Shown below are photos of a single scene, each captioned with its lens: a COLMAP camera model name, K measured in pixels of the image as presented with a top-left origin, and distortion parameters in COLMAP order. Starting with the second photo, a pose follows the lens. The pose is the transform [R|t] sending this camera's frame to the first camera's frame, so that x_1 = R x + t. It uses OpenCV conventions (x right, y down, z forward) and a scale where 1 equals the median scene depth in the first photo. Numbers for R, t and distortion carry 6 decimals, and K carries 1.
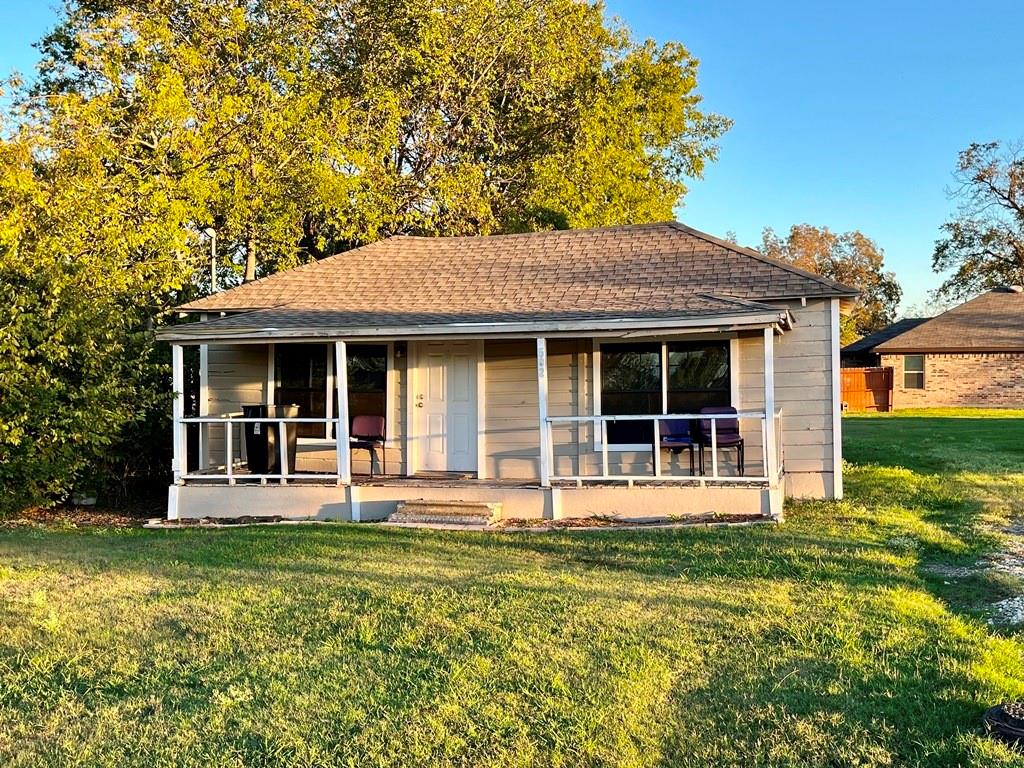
lens RADIAL K [[1090.6, 0, 512.0], [0, 1090.6, 384.0], [0, 0, 1]] dist [0.040194, -0.001119]
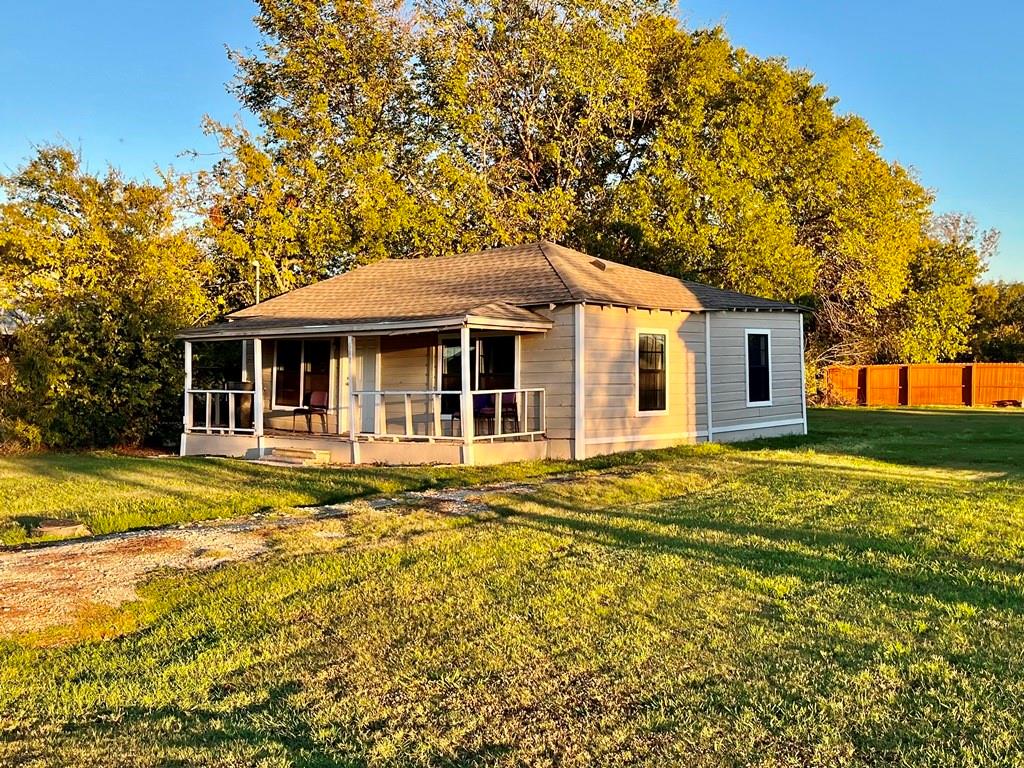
lens RADIAL K [[1090.6, 0, 512.0], [0, 1090.6, 384.0], [0, 0, 1]] dist [0.040194, -0.001119]
pose [[0.898519, 0.013473, -0.438727, 0.768918], [-0.010302, 0.999901, 0.009609, 0.004053], [0.438813, -0.004114, 0.898569, -0.171935]]
